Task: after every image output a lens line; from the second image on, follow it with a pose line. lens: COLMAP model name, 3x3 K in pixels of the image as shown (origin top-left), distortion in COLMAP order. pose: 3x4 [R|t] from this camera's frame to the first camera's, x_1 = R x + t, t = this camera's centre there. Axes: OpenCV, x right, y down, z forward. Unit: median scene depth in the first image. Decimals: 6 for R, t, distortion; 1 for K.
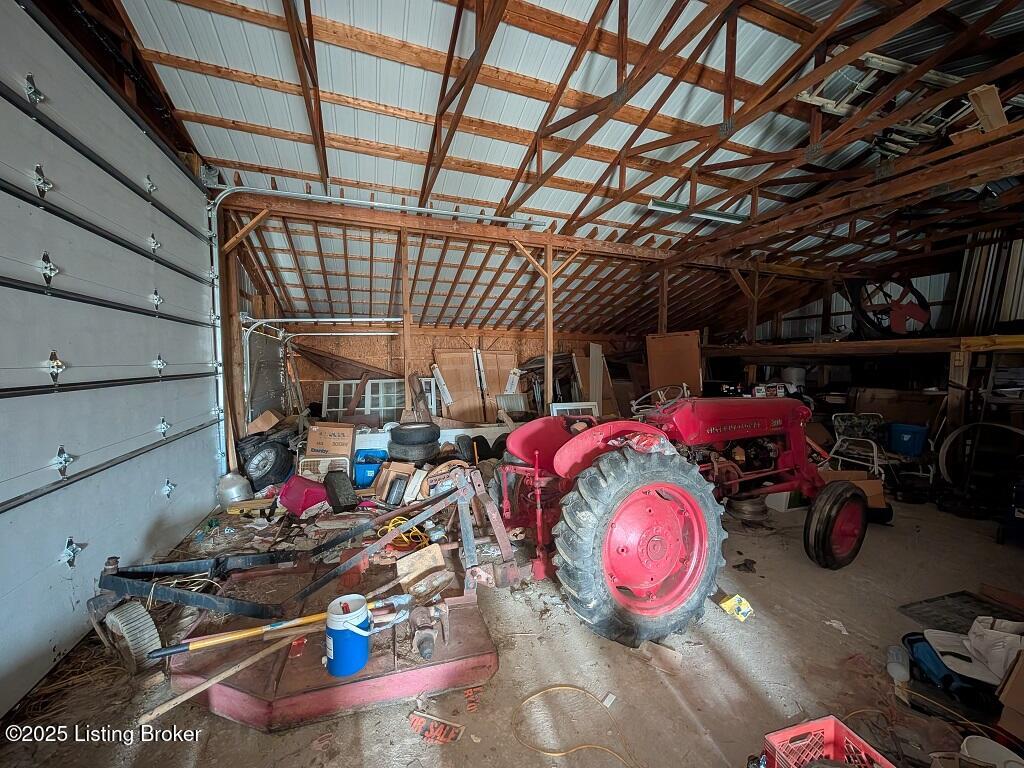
lens RADIAL K [[387.2, 0, 510.8], [0, 387.2, 386.3], [0, 0, 1]] dist [0.000232, -0.000031]
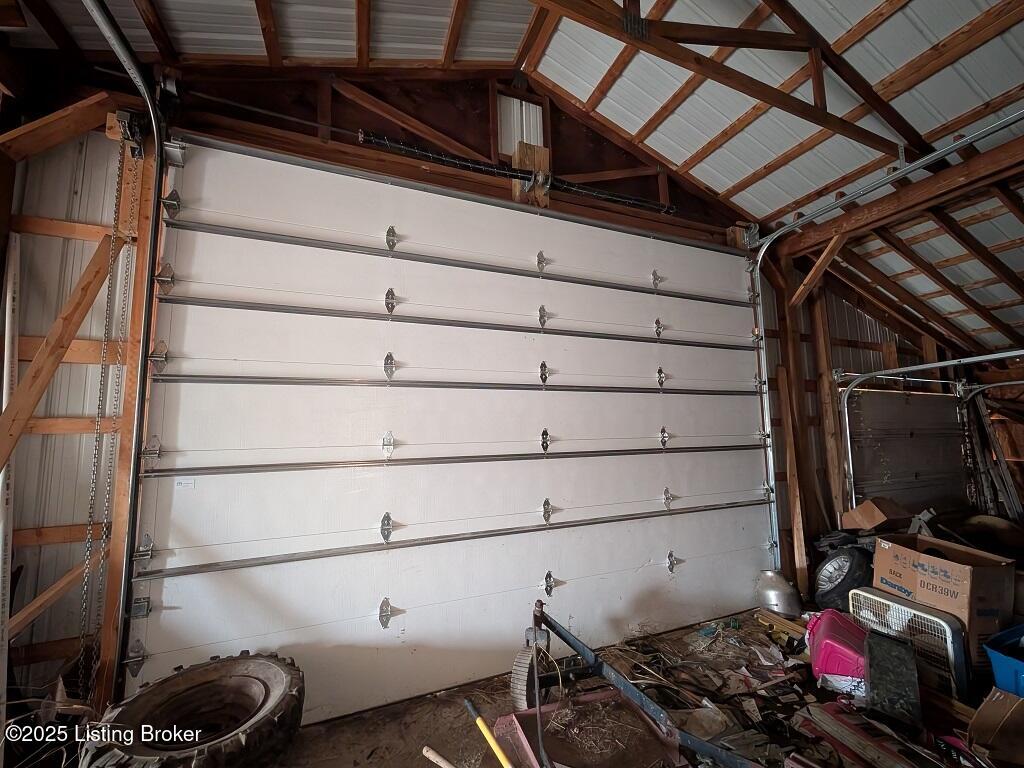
lens RADIAL K [[387.2, 0, 511.2], [0, 387.2, 386.3], [0, 0, 1]] dist [0.000232, -0.000031]
pose [[0.021442, -0.105531, -0.994185, 0.110507], [-0.055077, 0.992779, -0.106570, -0.040617], [0.998252, 0.057042, 0.015474, 0.392313]]
